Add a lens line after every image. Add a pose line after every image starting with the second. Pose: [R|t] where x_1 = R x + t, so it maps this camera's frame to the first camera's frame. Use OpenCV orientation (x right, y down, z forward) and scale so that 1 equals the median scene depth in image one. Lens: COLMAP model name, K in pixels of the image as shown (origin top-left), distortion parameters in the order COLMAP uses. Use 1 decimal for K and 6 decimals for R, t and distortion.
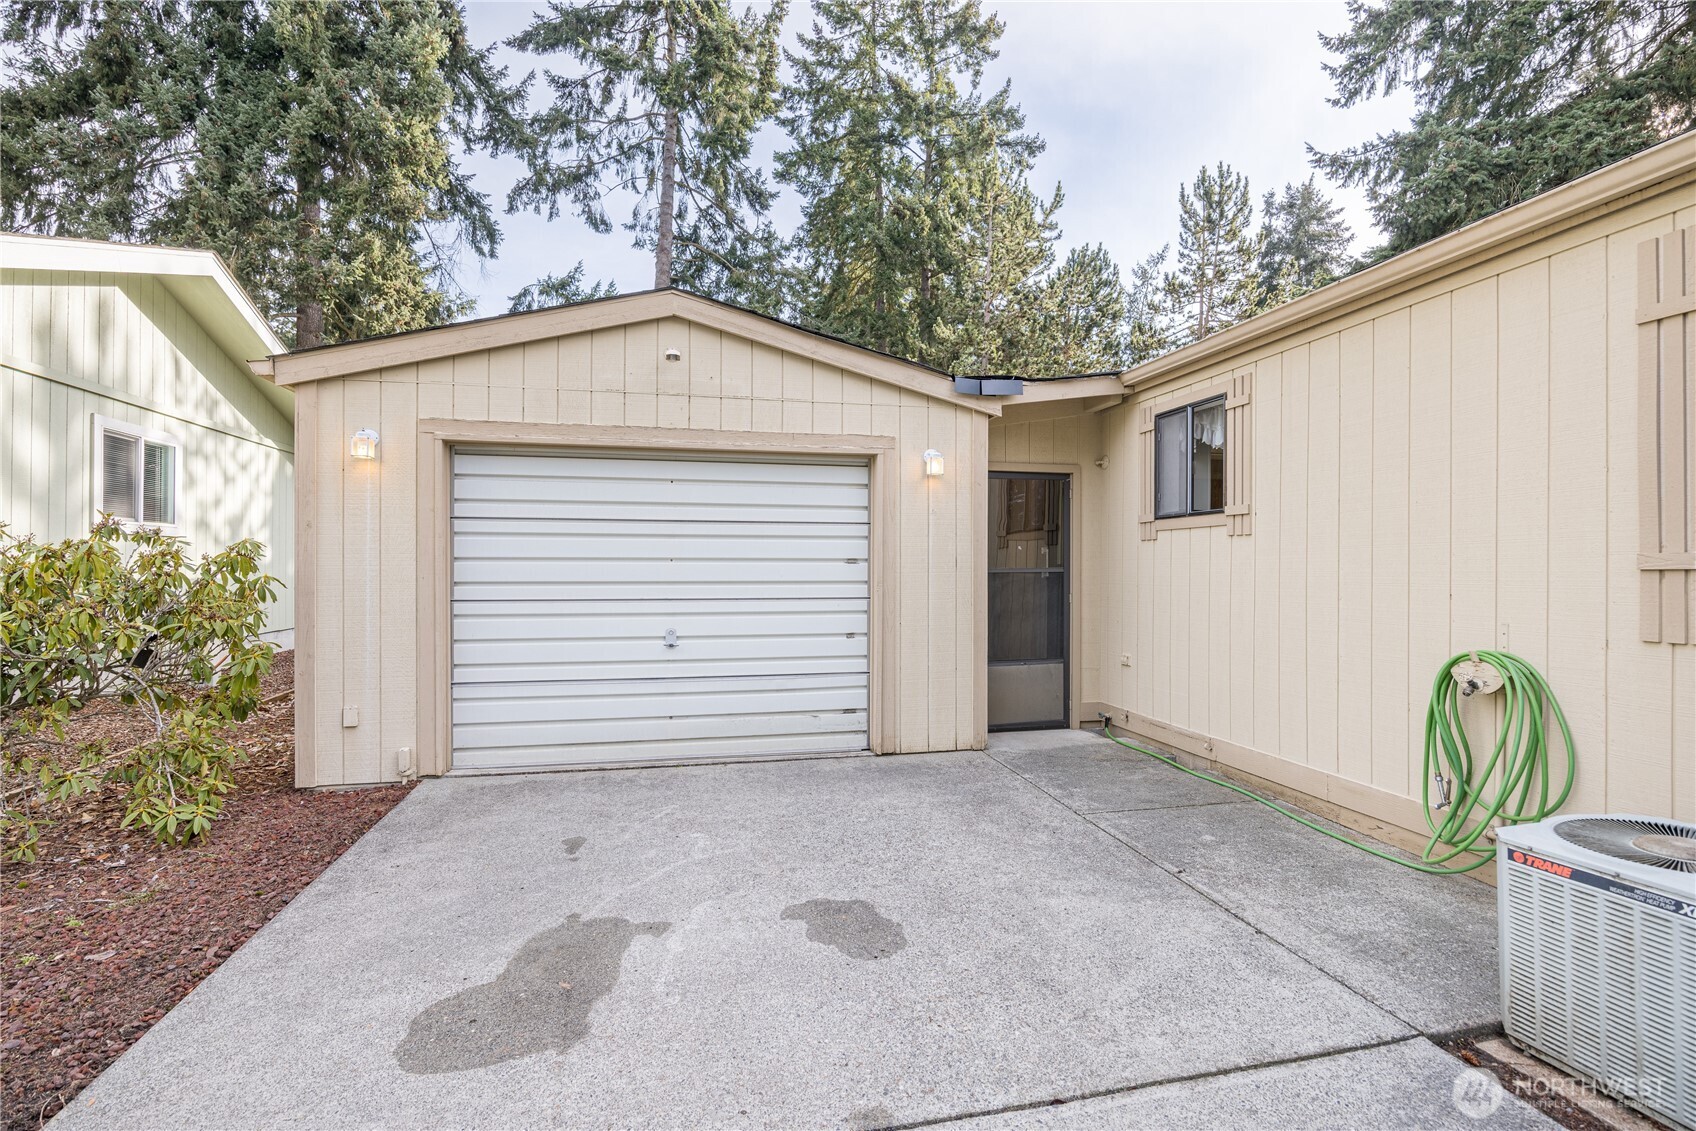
lens RADIAL K [[803.2, 0, 848.0], [0, 803.2, 565.5], [0, 0, 1]] dist [-0.015329, -0.000112]
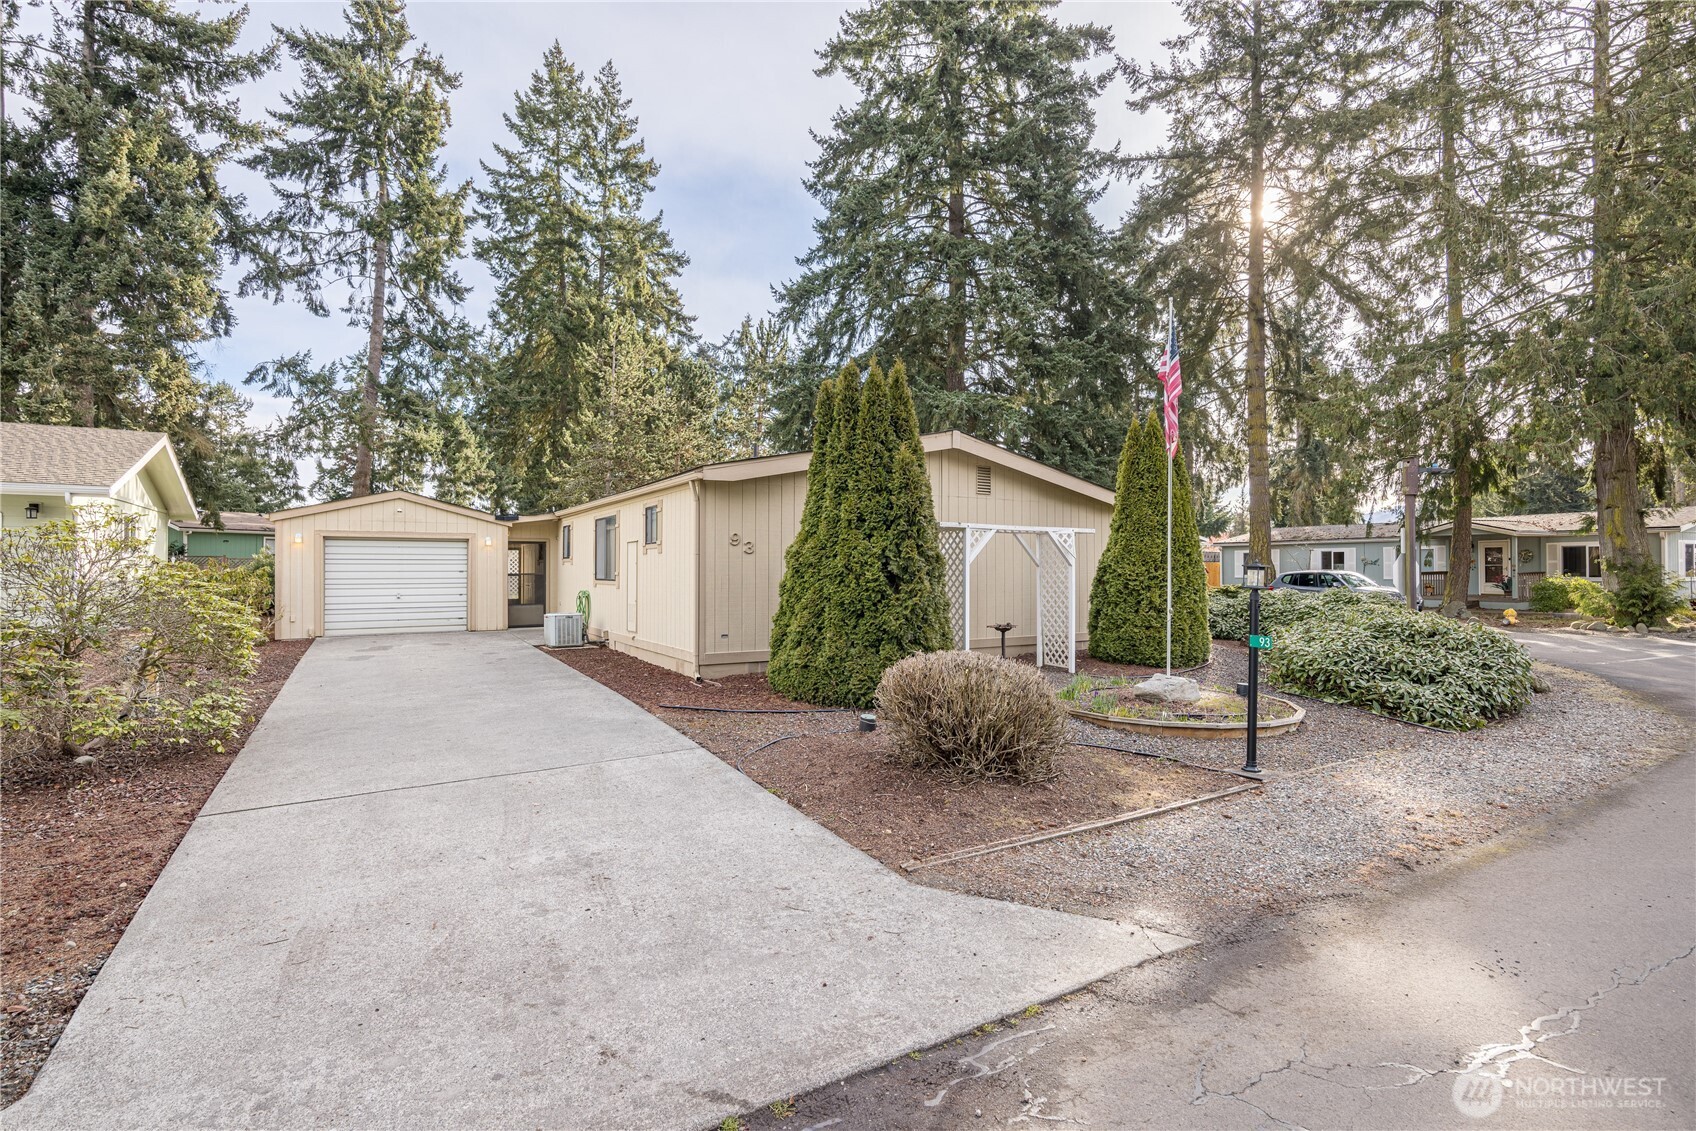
lens RADIAL K [[803.2, 0, 848.0], [0, 803.2, 565.5], [0, 0, 1]] dist [-0.015329, -0.000112]
pose [[0.948089, -0.003122, 0.317989, 0.084216], [0.004392, 0.999985, -0.003276, -0.002356], [-0.317974, 0.004502, 0.948089, -0.469172]]
